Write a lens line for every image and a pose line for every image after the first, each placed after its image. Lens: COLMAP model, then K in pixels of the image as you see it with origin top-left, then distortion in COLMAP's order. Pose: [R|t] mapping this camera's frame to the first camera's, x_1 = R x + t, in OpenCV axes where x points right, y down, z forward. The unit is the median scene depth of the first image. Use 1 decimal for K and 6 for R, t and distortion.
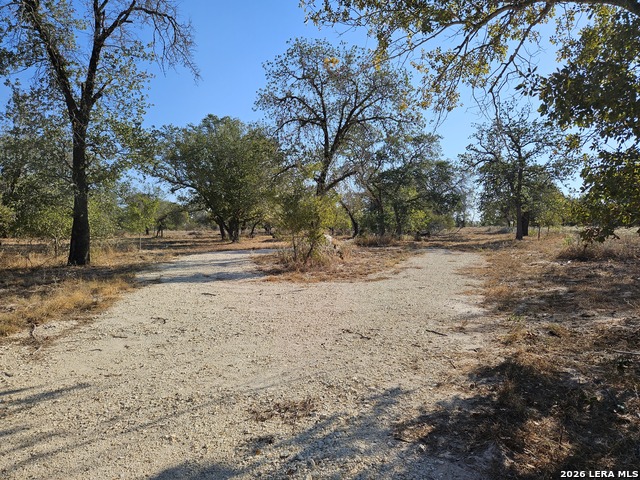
lens RADIAL K [[427.6, 0, 318.9], [0, 427.6, 240.8], [0, 0, 1]] dist [0.003599, 0.000431]
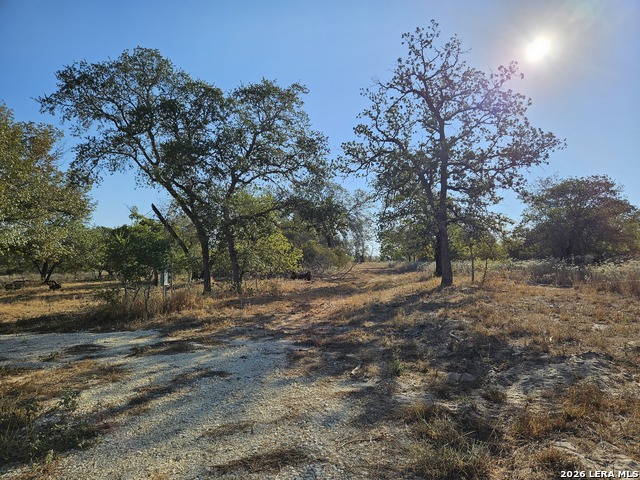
lens RADIAL K [[427.6, 0, 320.0], [0, 427.6, 239.1], [0, 0, 1]] dist [0.003599, 0.000431]
pose [[0.974977, -0.010305, 0.222065, 0.163095], [0.030448, 0.995701, -0.087475, -0.016296], [-0.220209, 0.092047, 0.971100, 0.443267]]
